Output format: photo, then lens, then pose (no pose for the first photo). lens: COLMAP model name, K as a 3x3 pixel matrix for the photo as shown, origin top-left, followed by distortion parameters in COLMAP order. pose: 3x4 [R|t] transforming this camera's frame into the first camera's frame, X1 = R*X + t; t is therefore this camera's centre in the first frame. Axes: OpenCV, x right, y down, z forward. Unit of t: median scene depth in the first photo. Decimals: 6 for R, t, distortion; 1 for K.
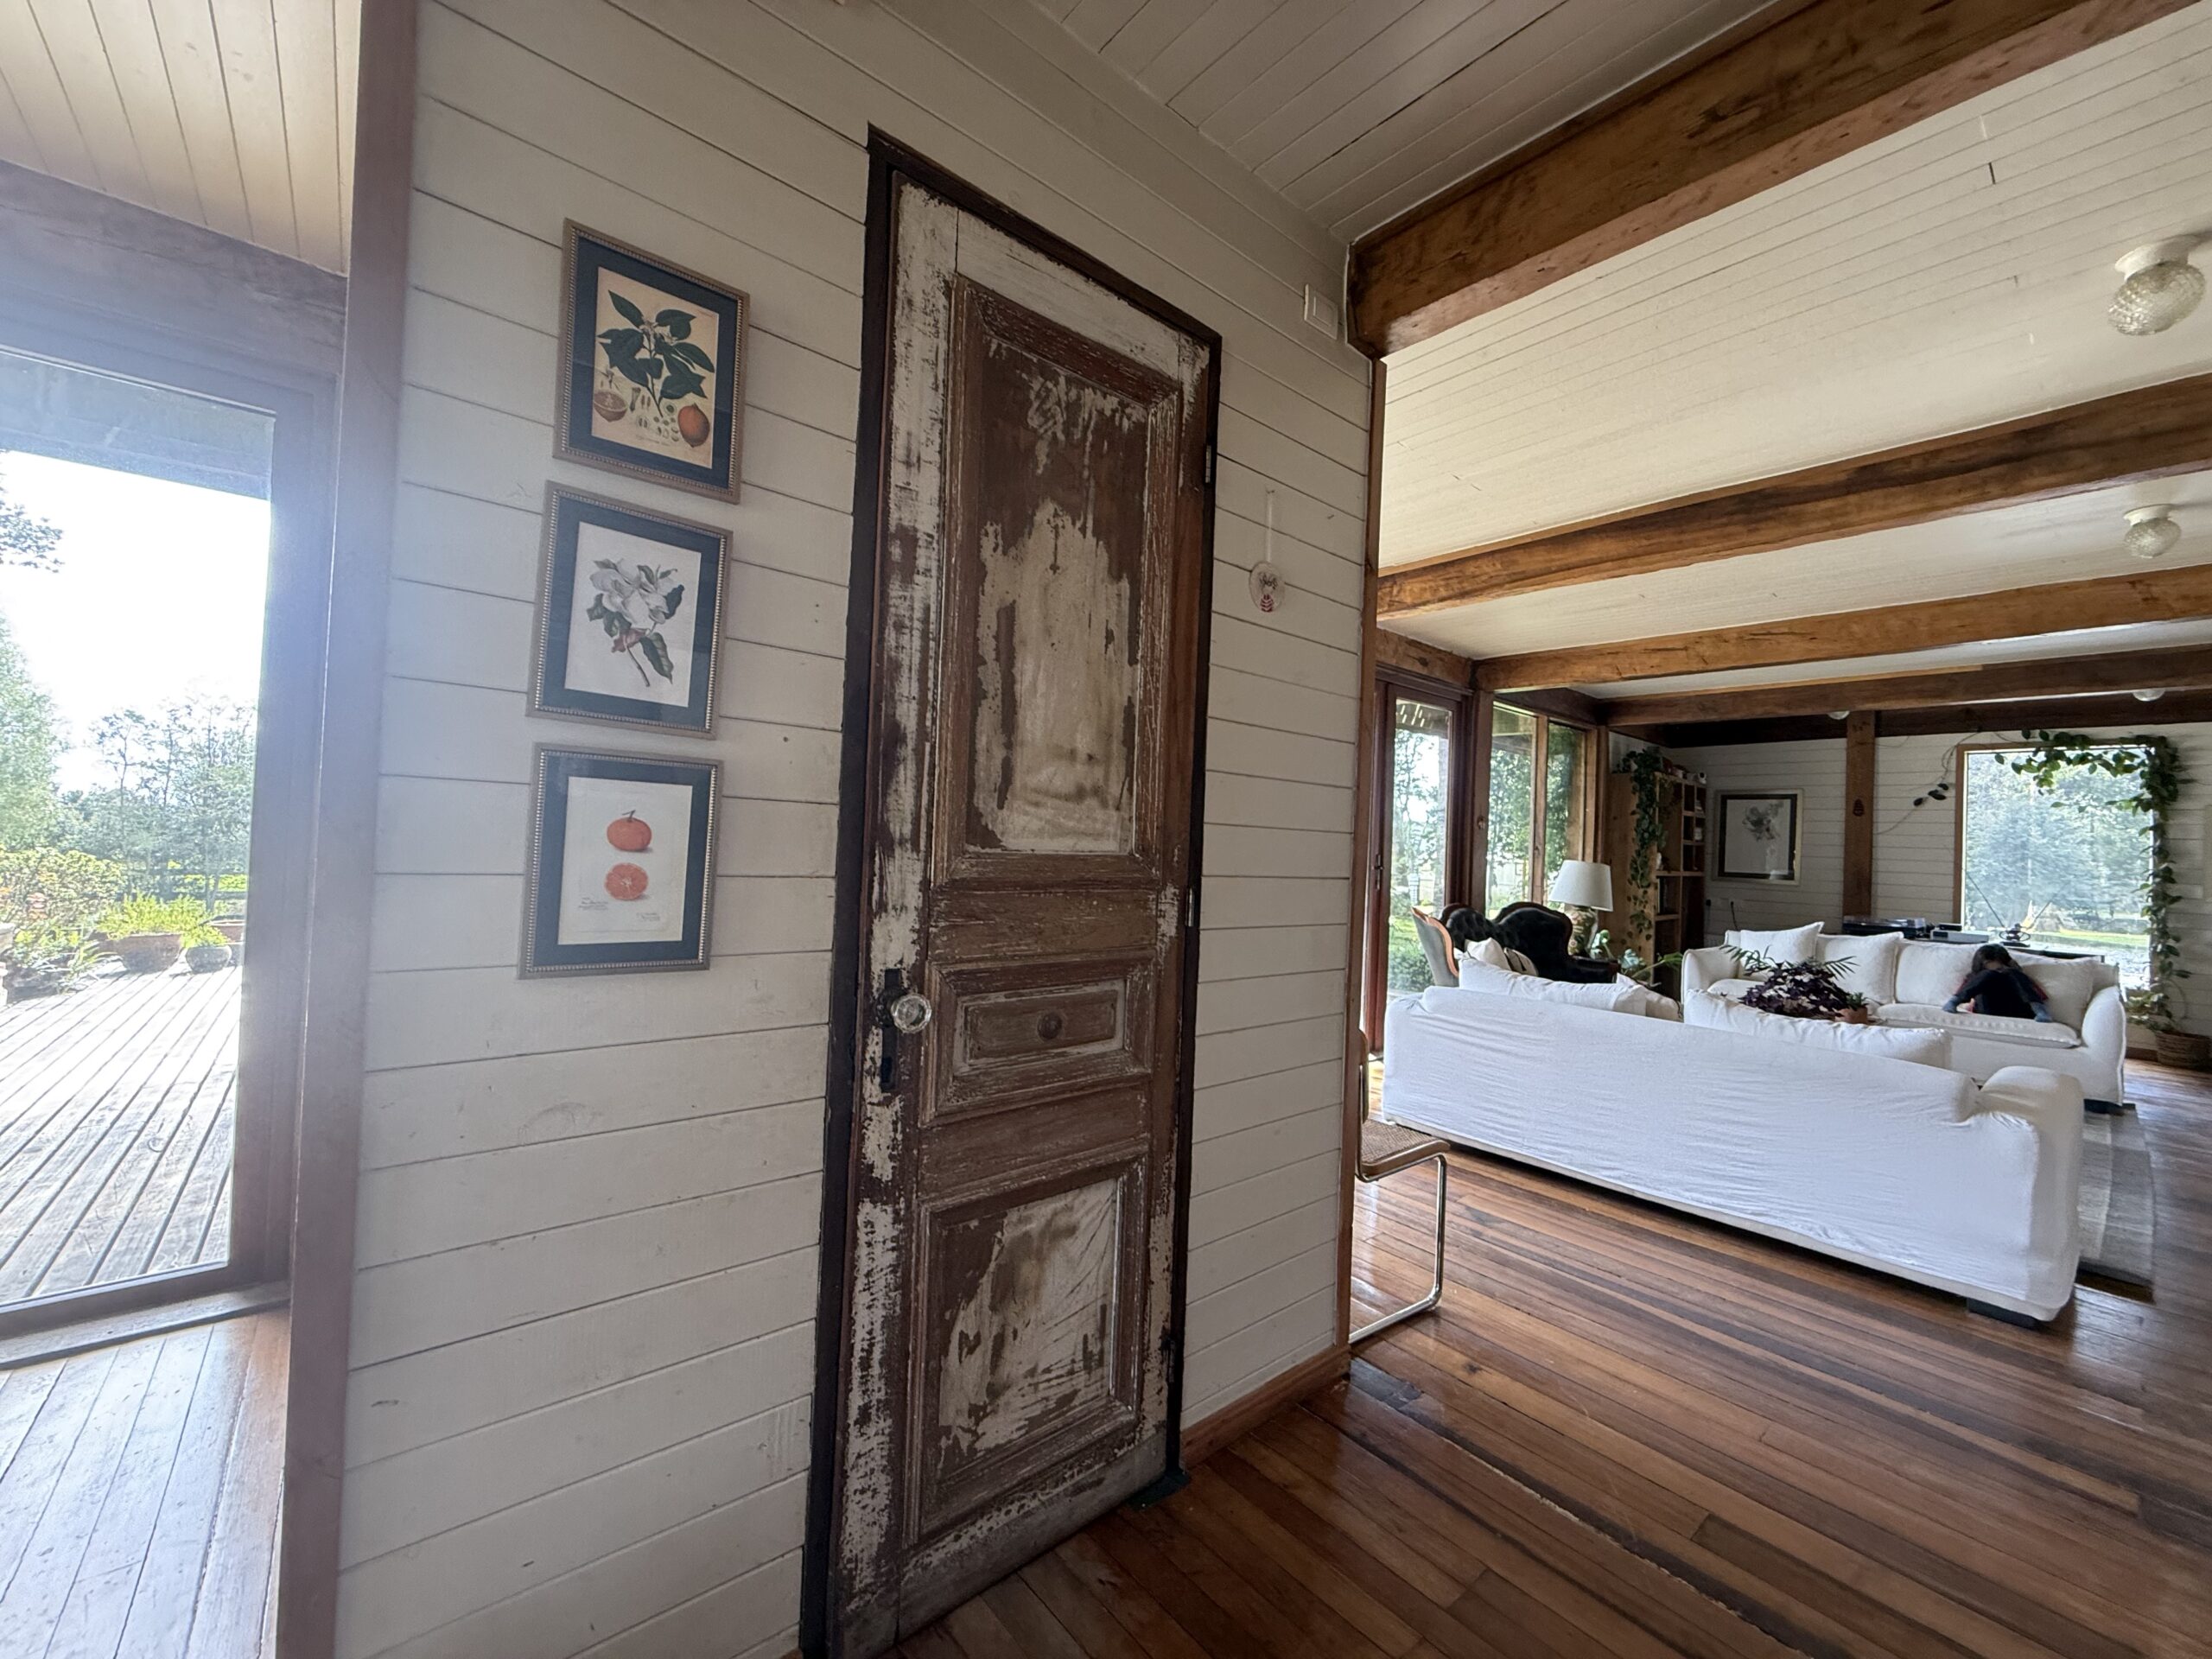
lens RADIAL K [[881.9, 0, 1105.8], [0, 881.9, 829.8], [0, 0, 1]] dist [0.001161, -0.000418]
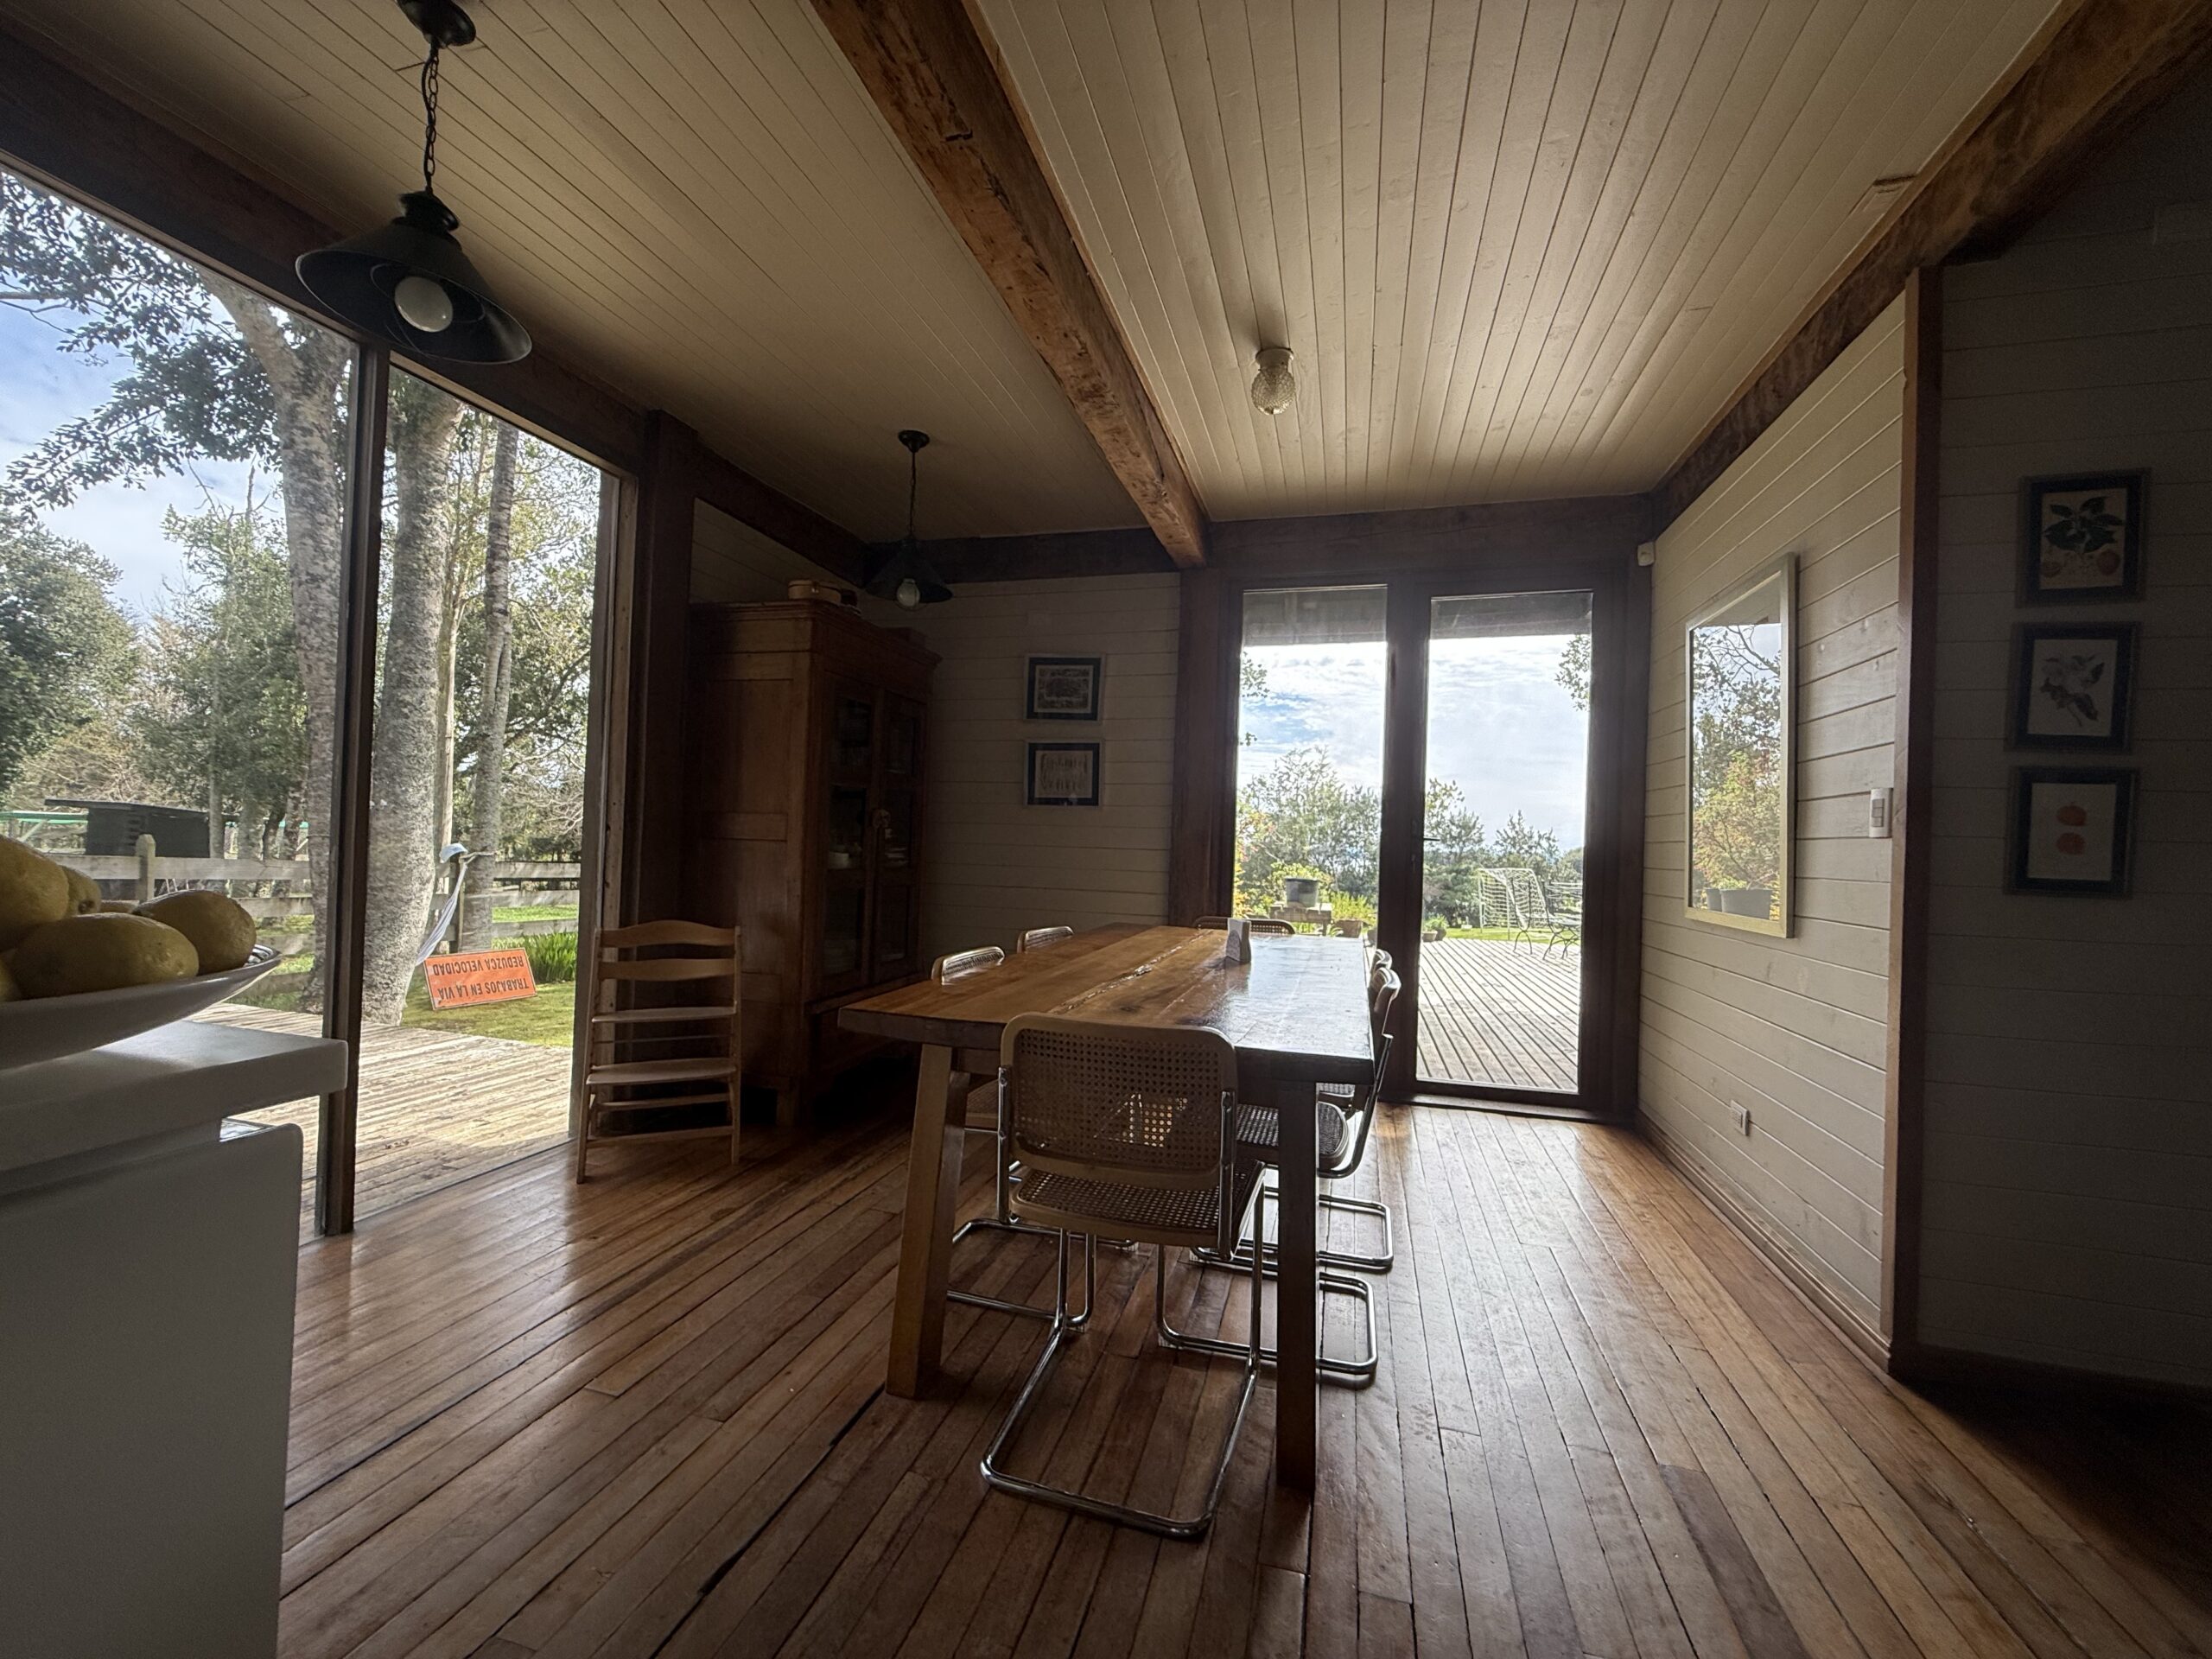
lens RADIAL K [[881.9, 0, 1104.4], [0, 881.9, 828.8], [0, 0, 1]] dist [0.001161, -0.000418]
pose [[0.559991, -0.030729, -0.827928, -0.074053], [0.000664, 0.999328, -0.036641, 0.038027], [0.828498, 0.019969, 0.559635, -0.612346]]
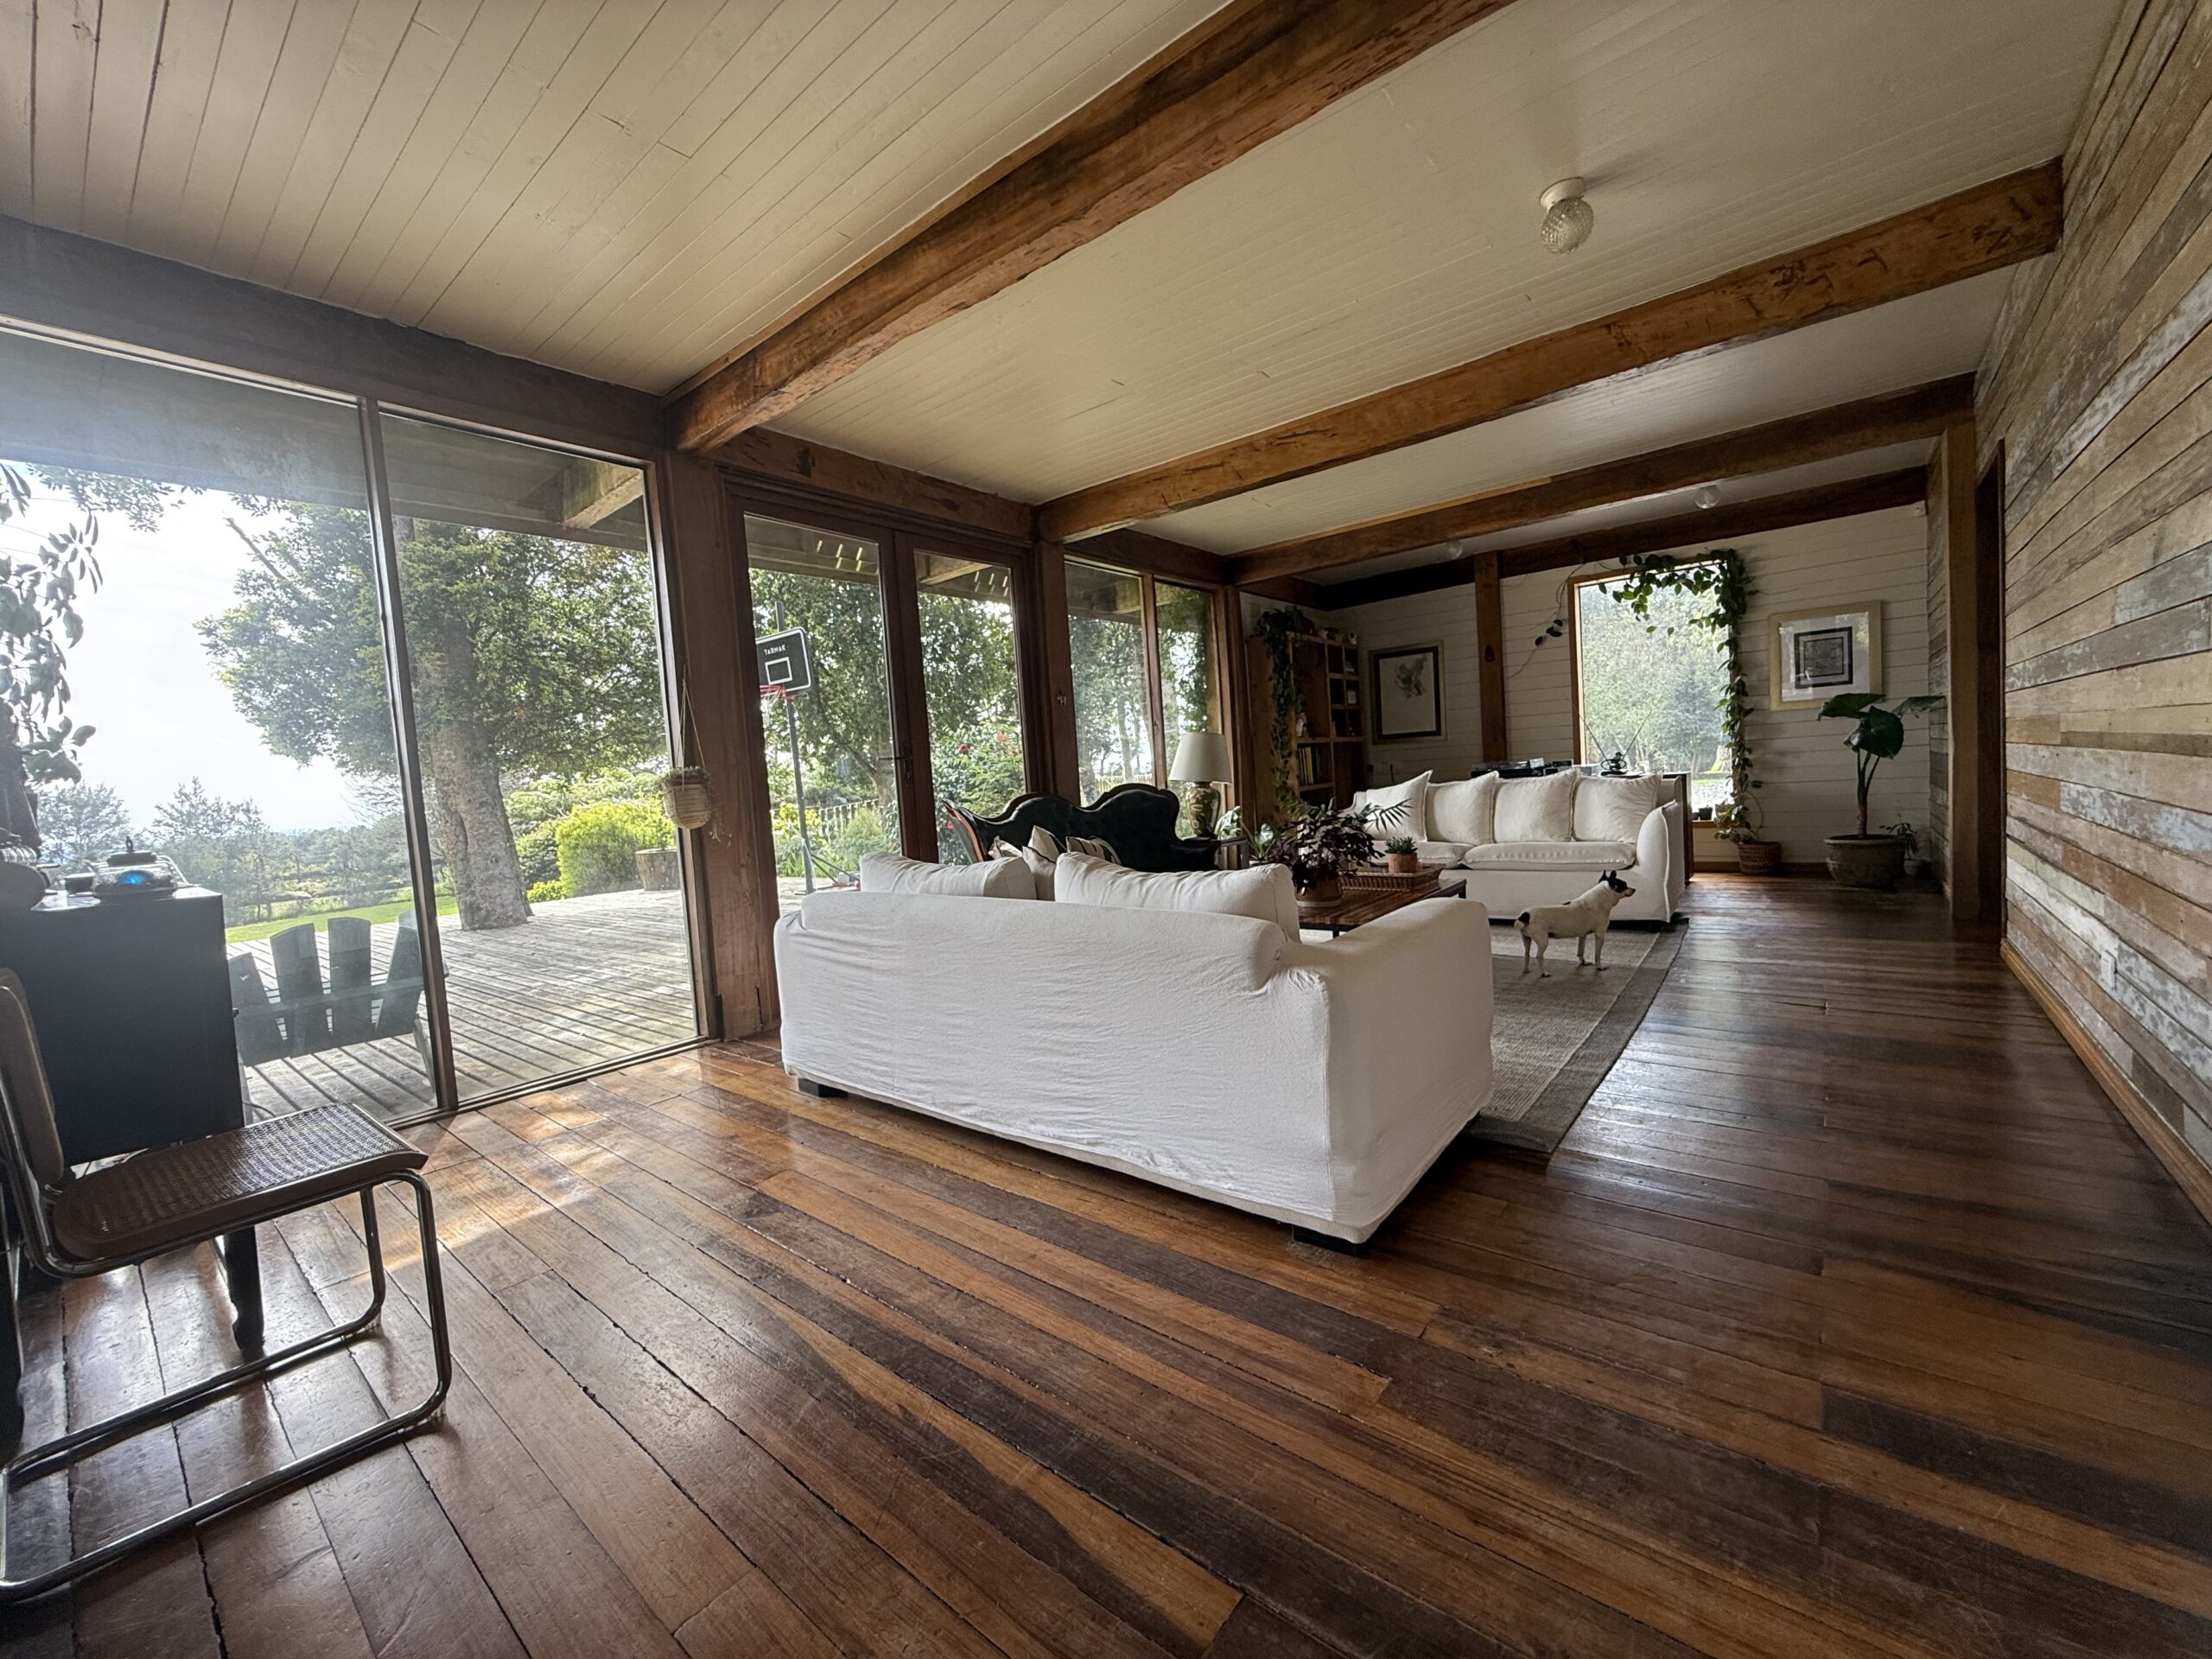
lens RADIAL K [[881.9, 0, 1106.3], [0, 881.9, 828.8], [0, 0, 1]] dist [0.001161, -0.000418]
pose [[0.977543, -0.116095, 0.175873, 0.316111], [0.103109, 0.991343, 0.081289, 0.056946], [-0.183788, -0.061329, 0.981051, 0.142646]]
